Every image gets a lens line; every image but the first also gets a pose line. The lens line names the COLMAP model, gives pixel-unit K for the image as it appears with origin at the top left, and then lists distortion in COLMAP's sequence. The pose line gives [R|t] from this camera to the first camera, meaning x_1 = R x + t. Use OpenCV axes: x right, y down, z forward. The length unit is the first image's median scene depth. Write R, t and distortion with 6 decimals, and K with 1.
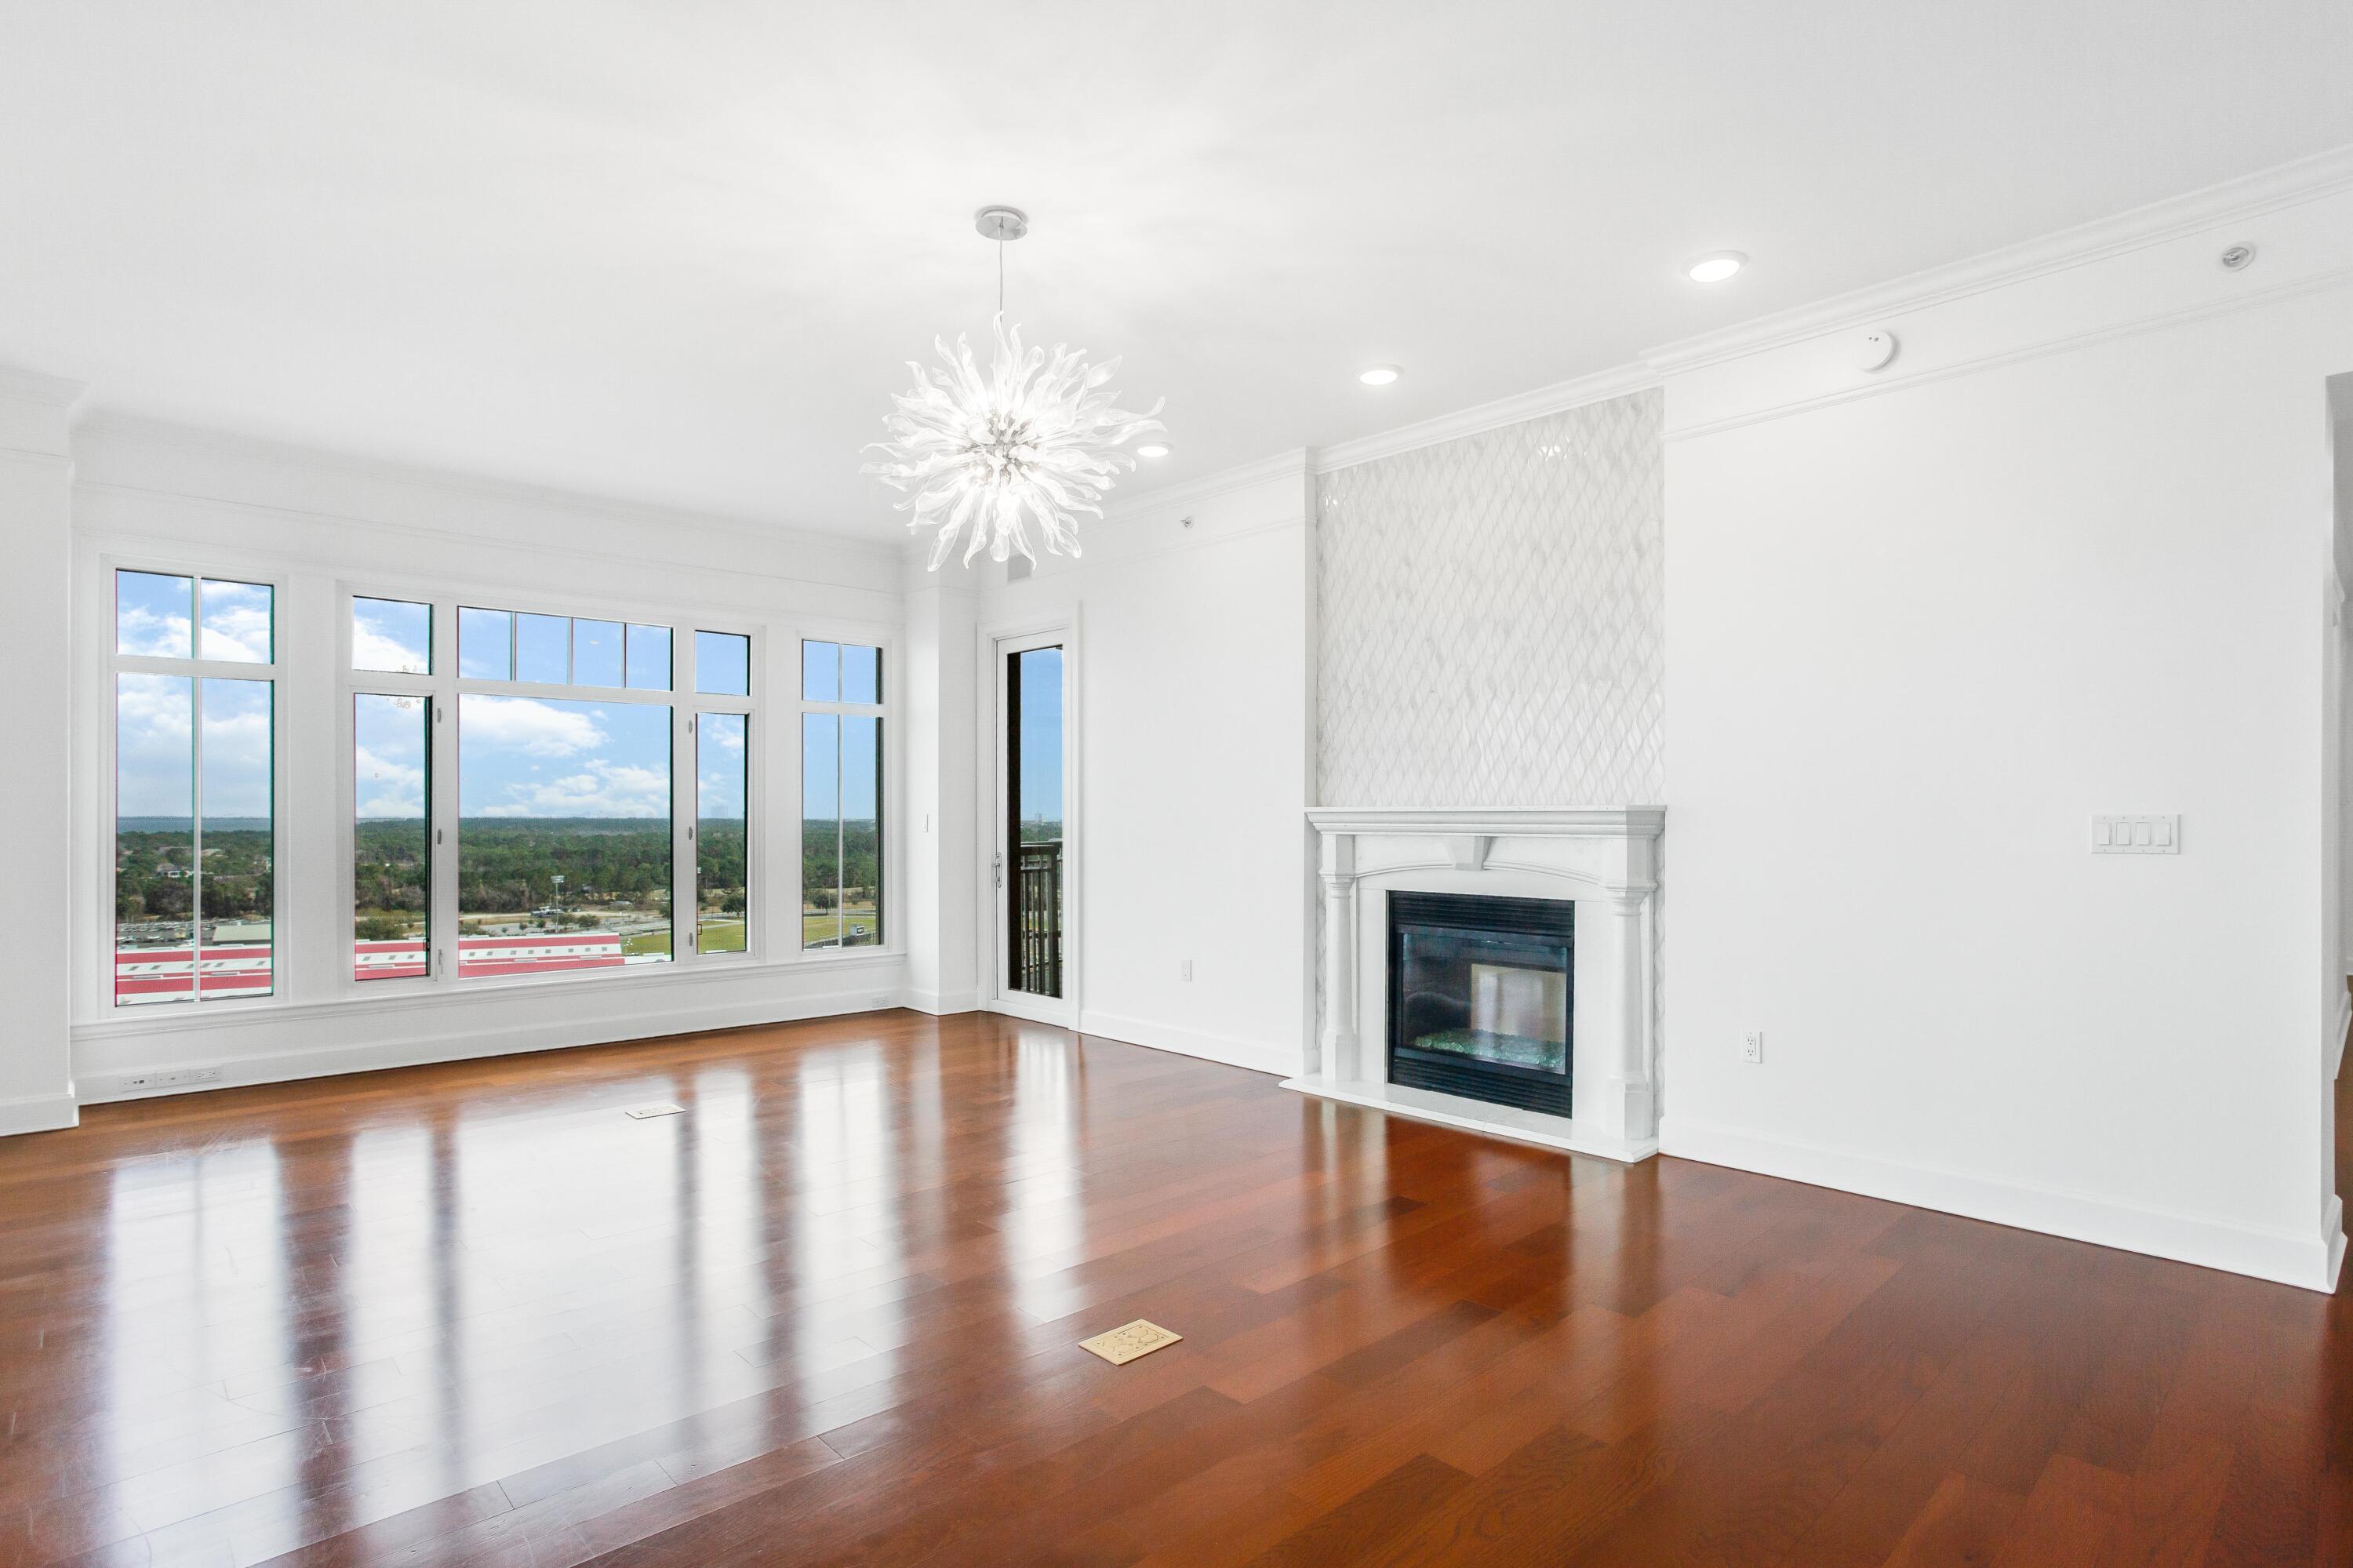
lens RADIAL K [[1214.7, 0, 1184.7], [0, 1214.7, 790.9], [0, 0, 1]] dist [-0.048118, 0.022370]
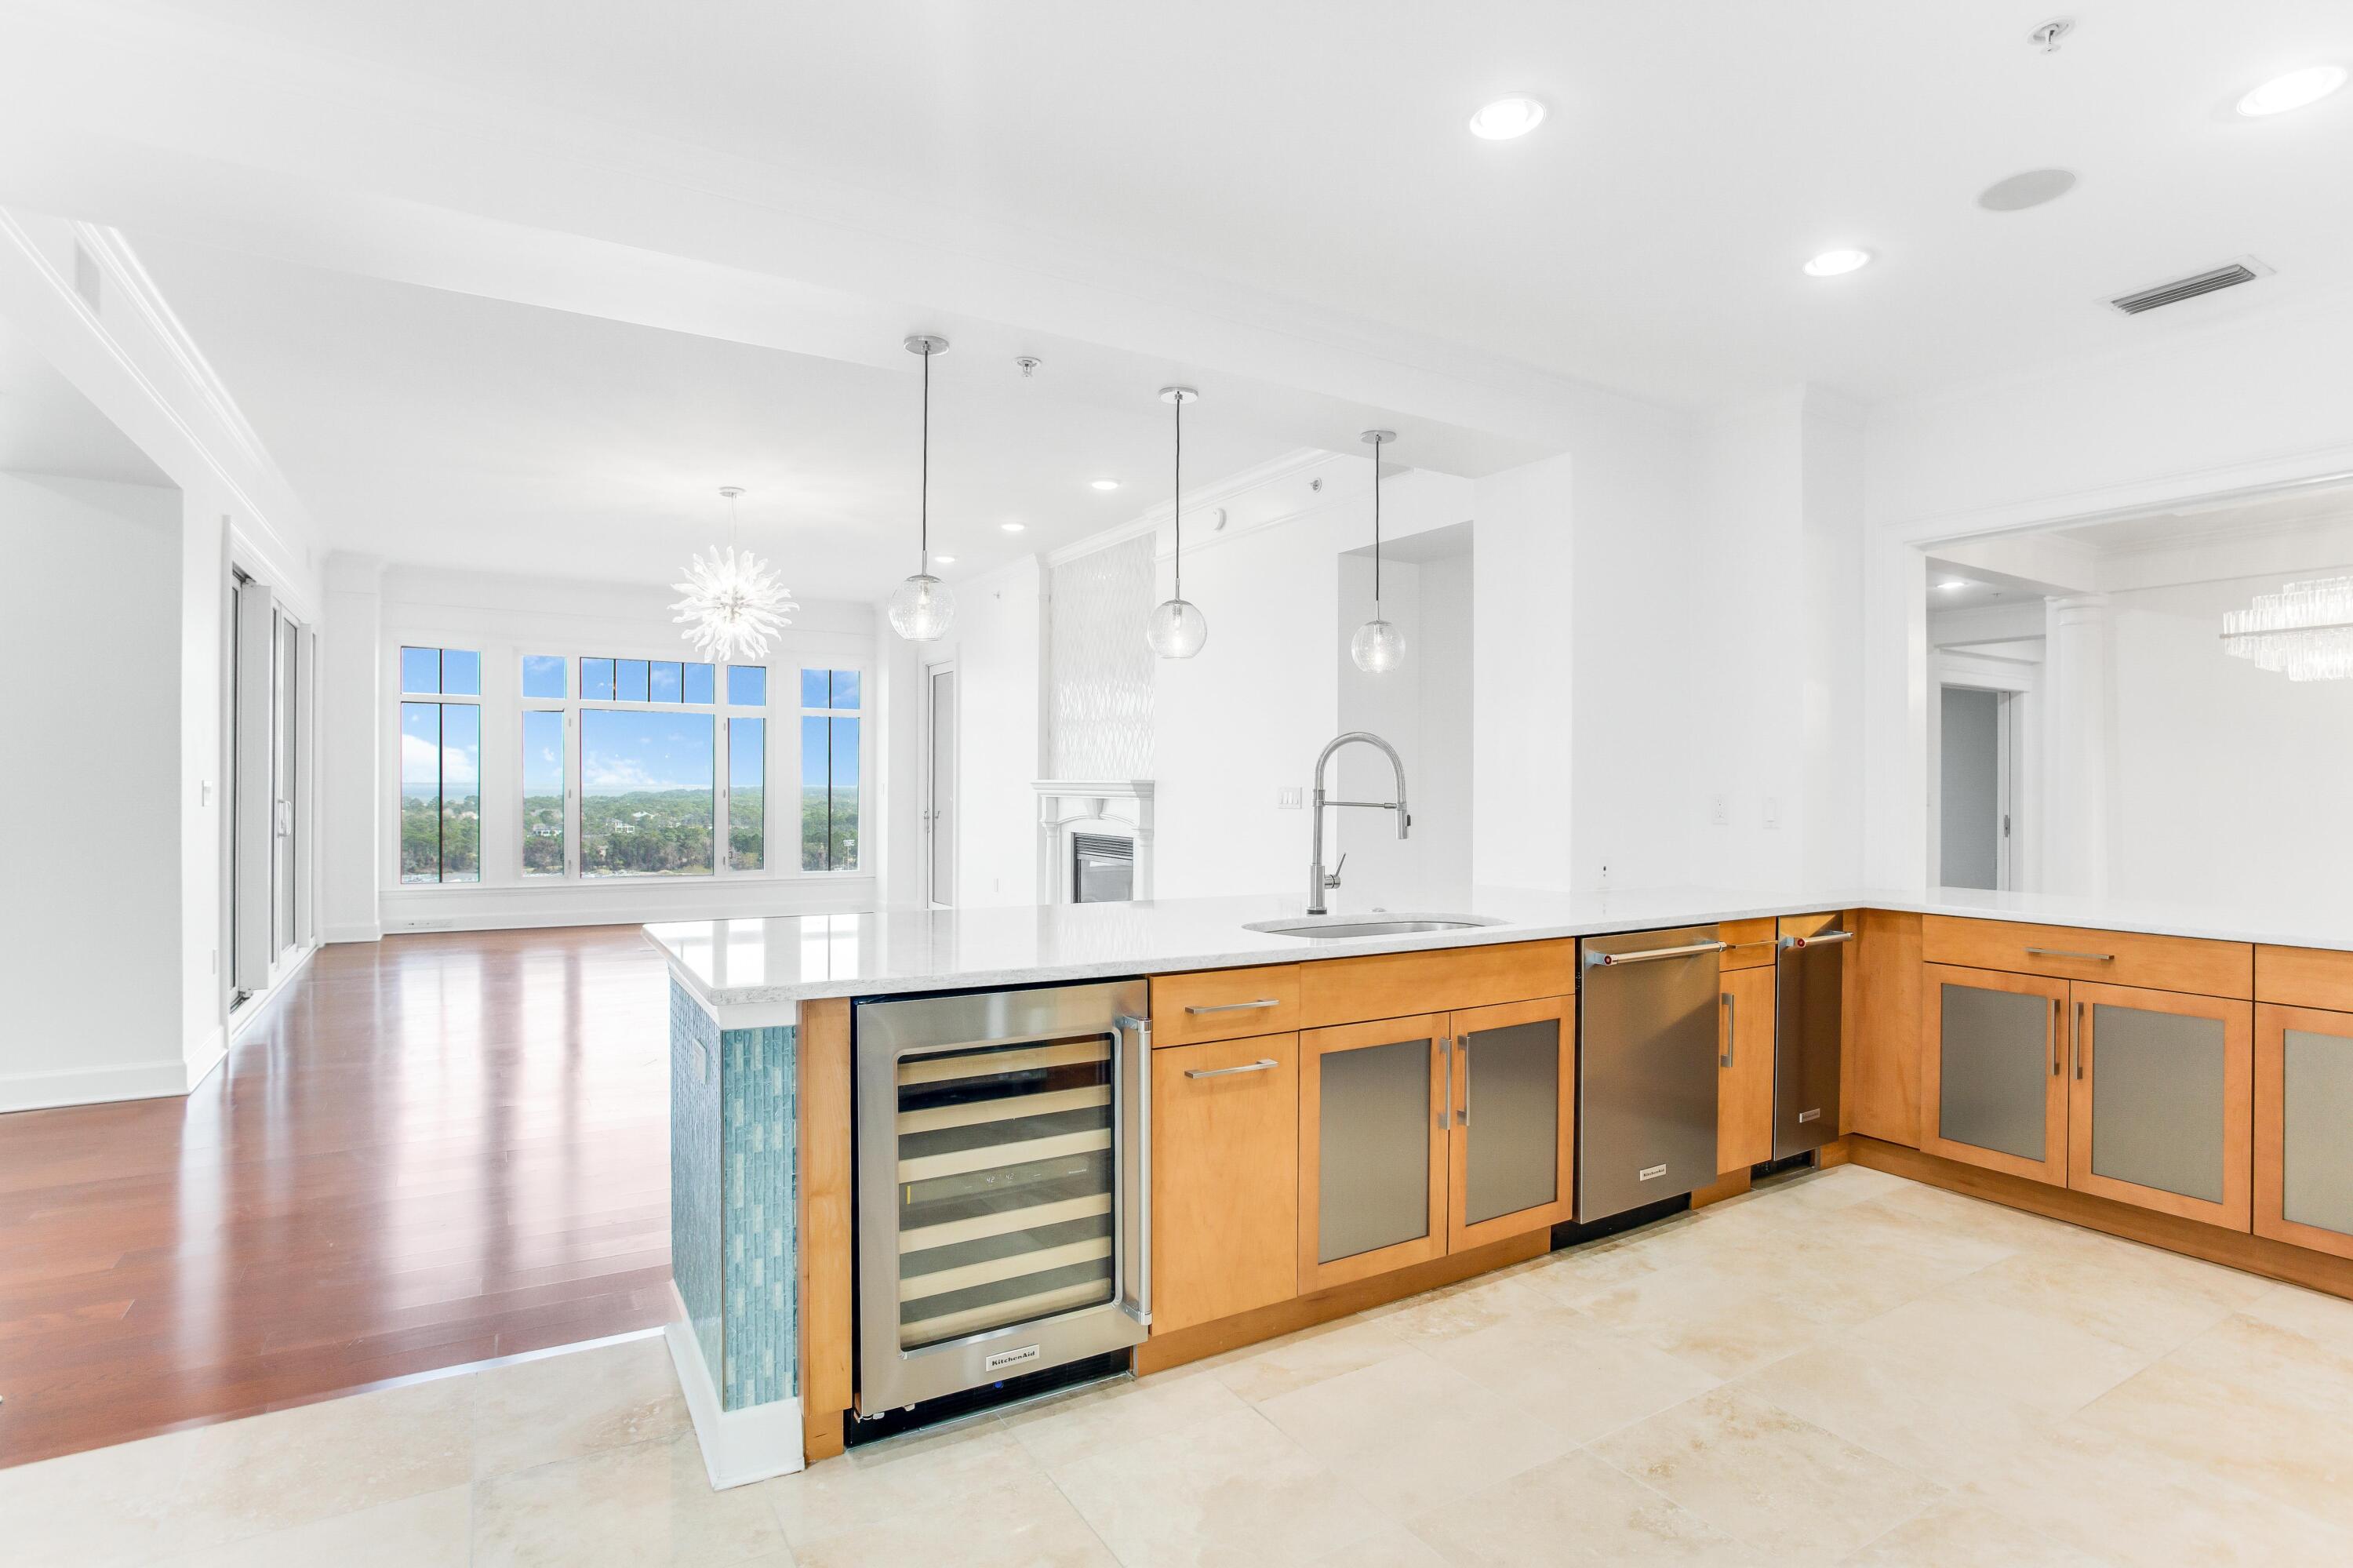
lens RADIAL K [[1214.7, 0, 1180.5], [0, 1214.7, 773.7], [0, 0, 1]] dist [-0.048118, 0.022370]
pose [[0.975589, 0.004961, -0.219551, 0.702284], [-0.003110, 0.999957, 0.008774, -0.010464], [0.219585, -0.007877, 0.975562, -0.560428]]
